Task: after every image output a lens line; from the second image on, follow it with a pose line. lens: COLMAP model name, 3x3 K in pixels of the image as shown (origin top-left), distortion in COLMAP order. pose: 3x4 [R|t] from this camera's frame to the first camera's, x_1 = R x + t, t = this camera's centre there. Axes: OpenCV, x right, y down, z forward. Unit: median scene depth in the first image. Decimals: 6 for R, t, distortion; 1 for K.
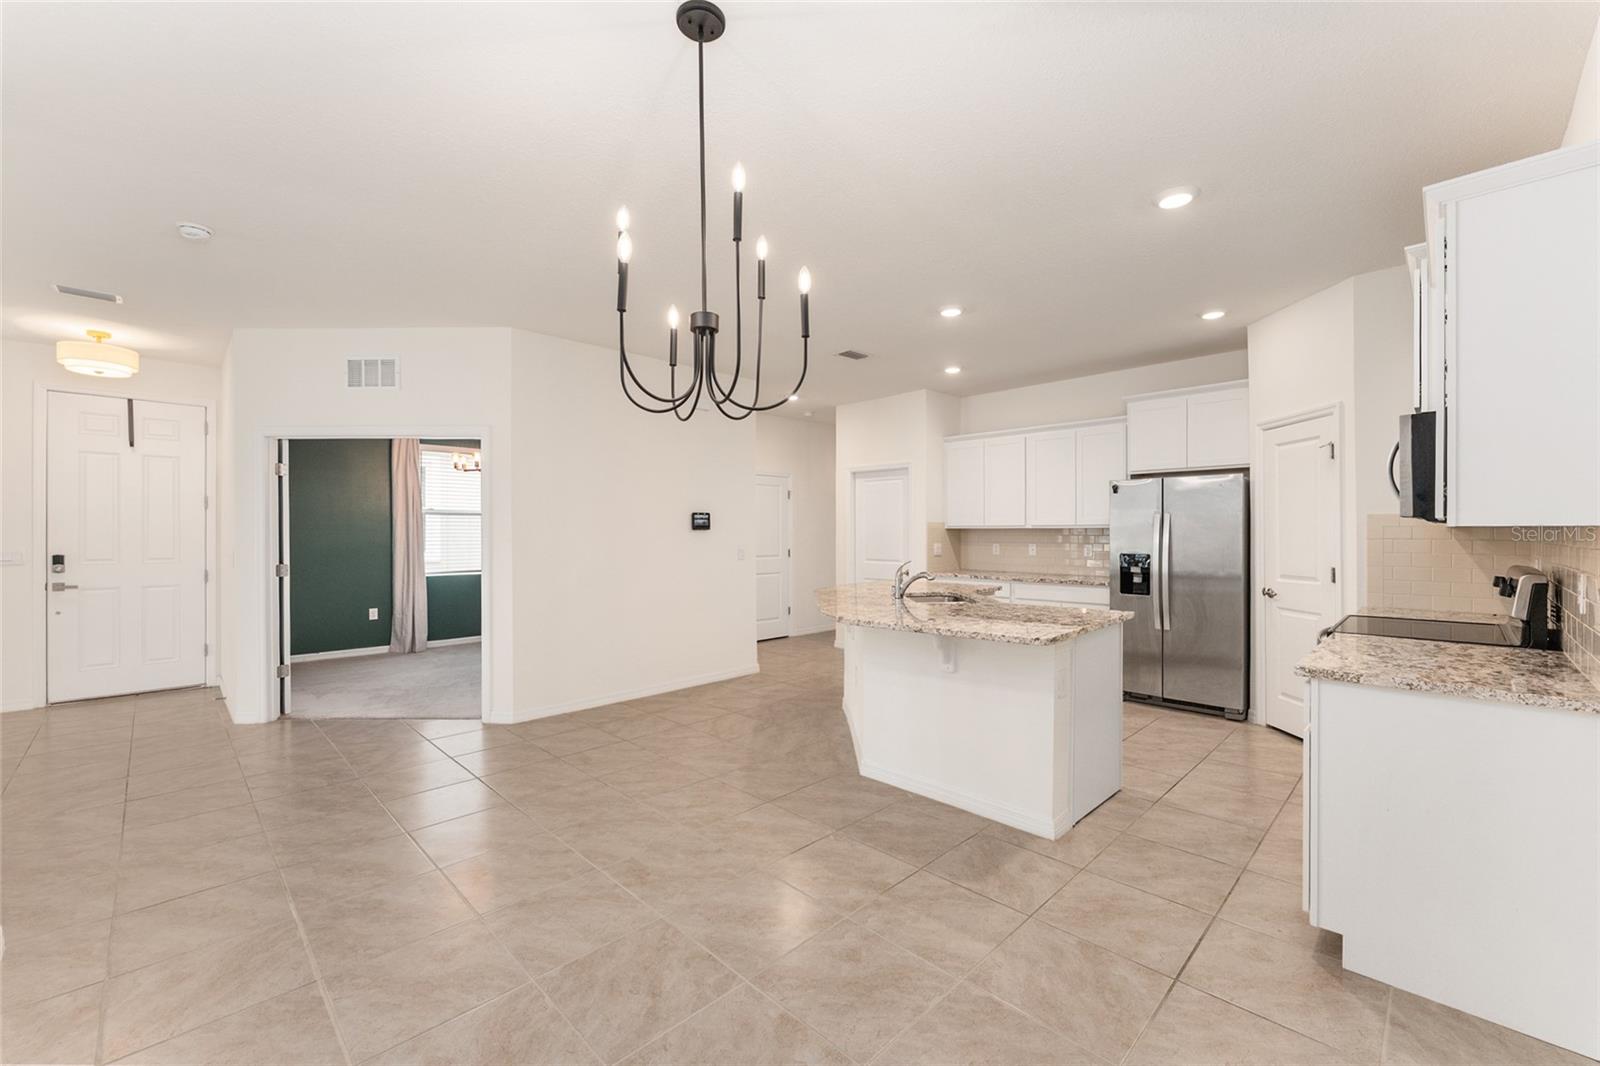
lens RADIAL K [[649.3, 0, 805.4], [0, 649.3, 530.9], [0, 0, 1]] dist [-0.003987, -0.000649]
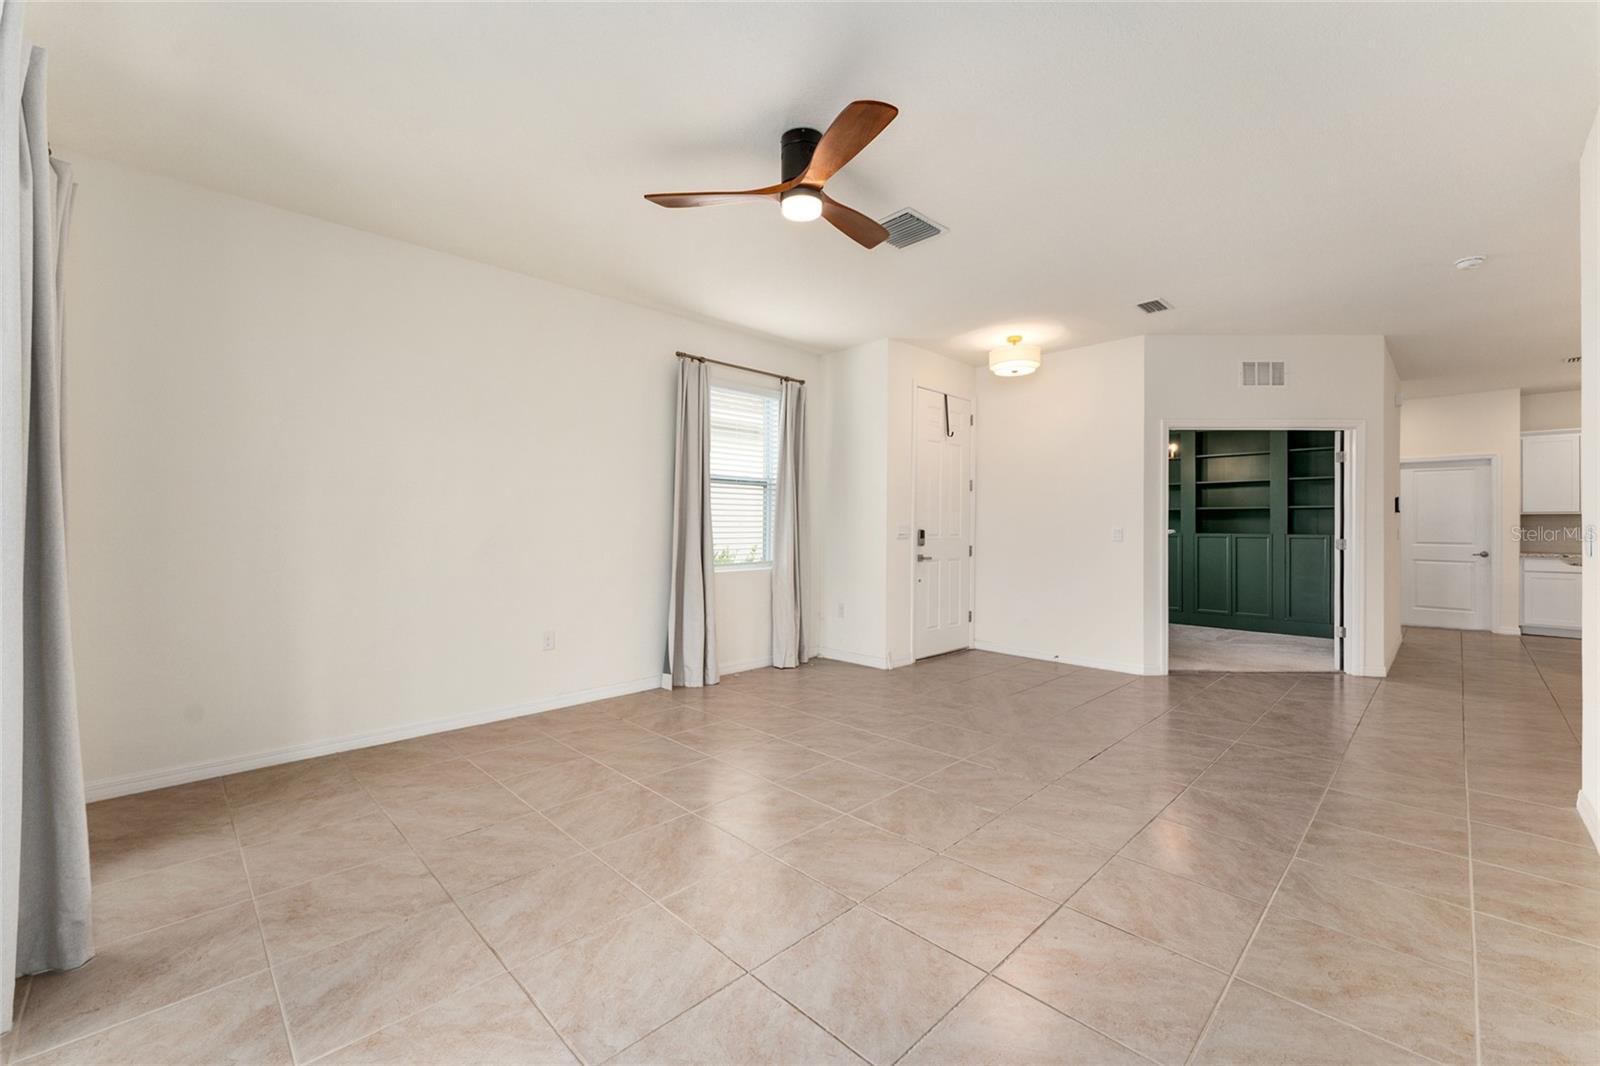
lens RADIAL K [[649.3, 0, 806.2], [0, 649.3, 523.9], [0, 0, 1]] dist [-0.003987, -0.000649]
pose [[0.999947, 0.005702, -0.008534, -1.382066], [-0.005716, 0.999982, -0.001577, 0.029886], [0.008524, 0.001626, 0.999962, -0.156632]]
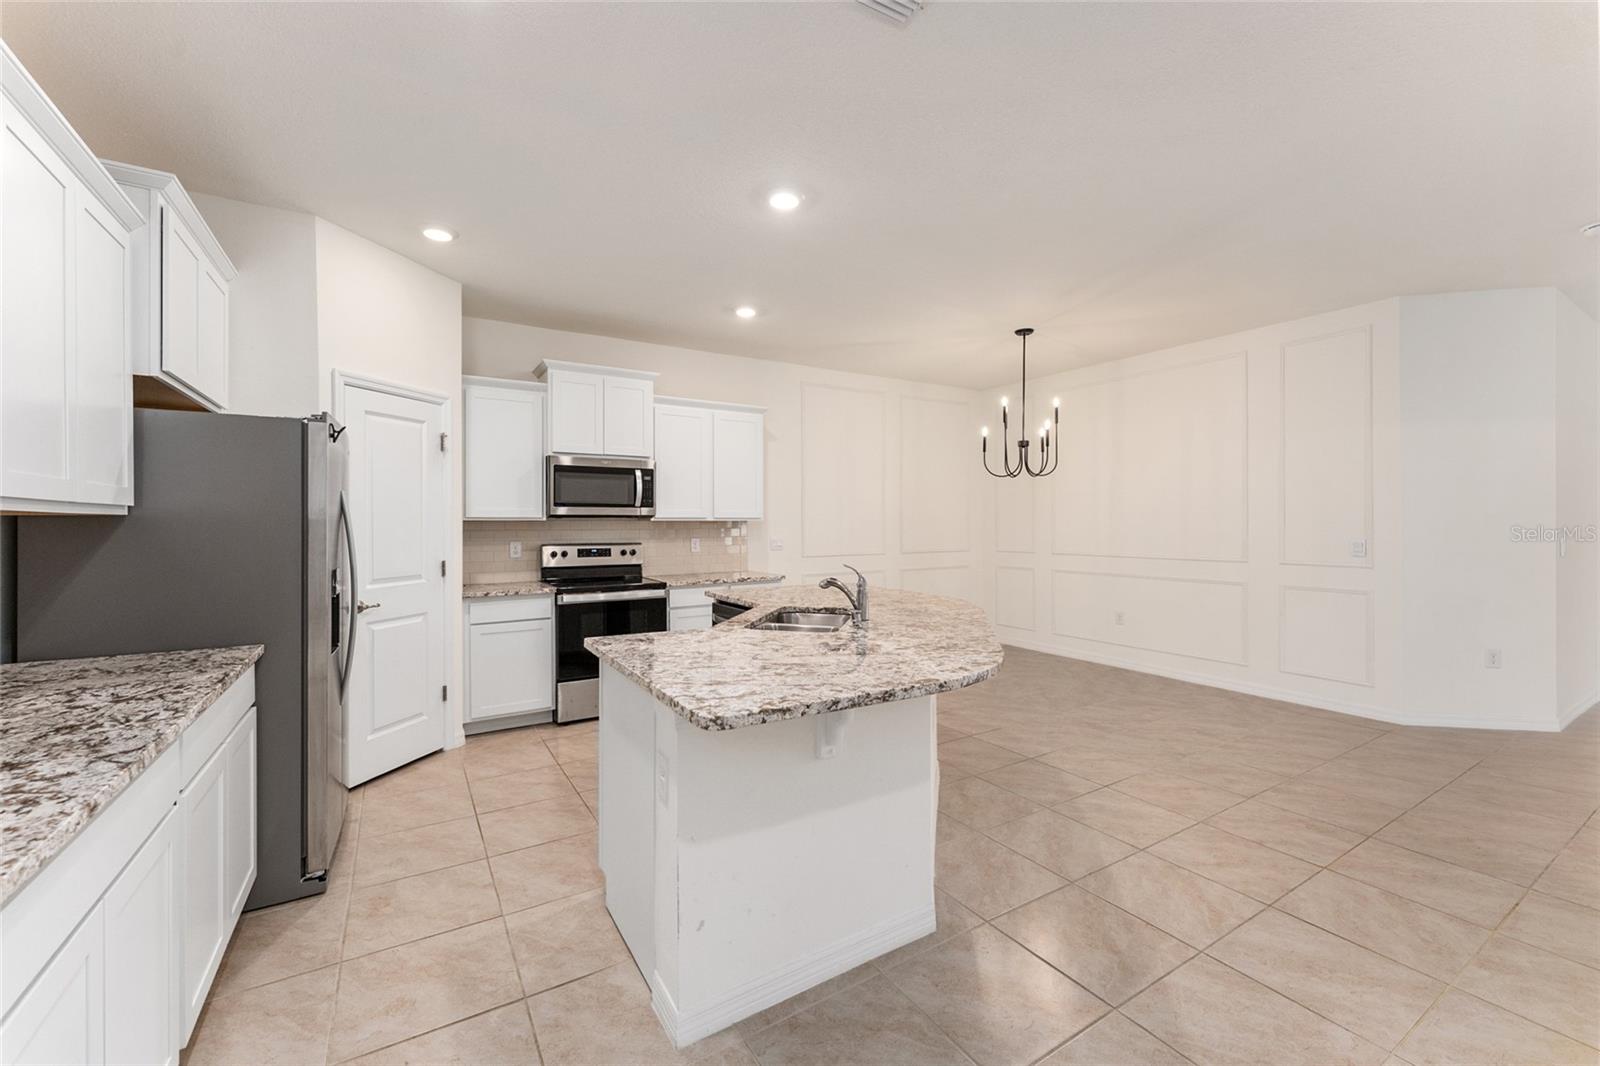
lens RADIAL K [[649.3, 0, 808.3], [0, 649.3, 528.4], [0, 0, 1]] dist [-0.003987, -0.000649]
pose [[-0.973996, 0.007352, 0.226447, 0.040240], [0.008746, 0.999948, 0.005155, 0.005396], [-0.226397, 0.007001, -0.974010, 1.442146]]
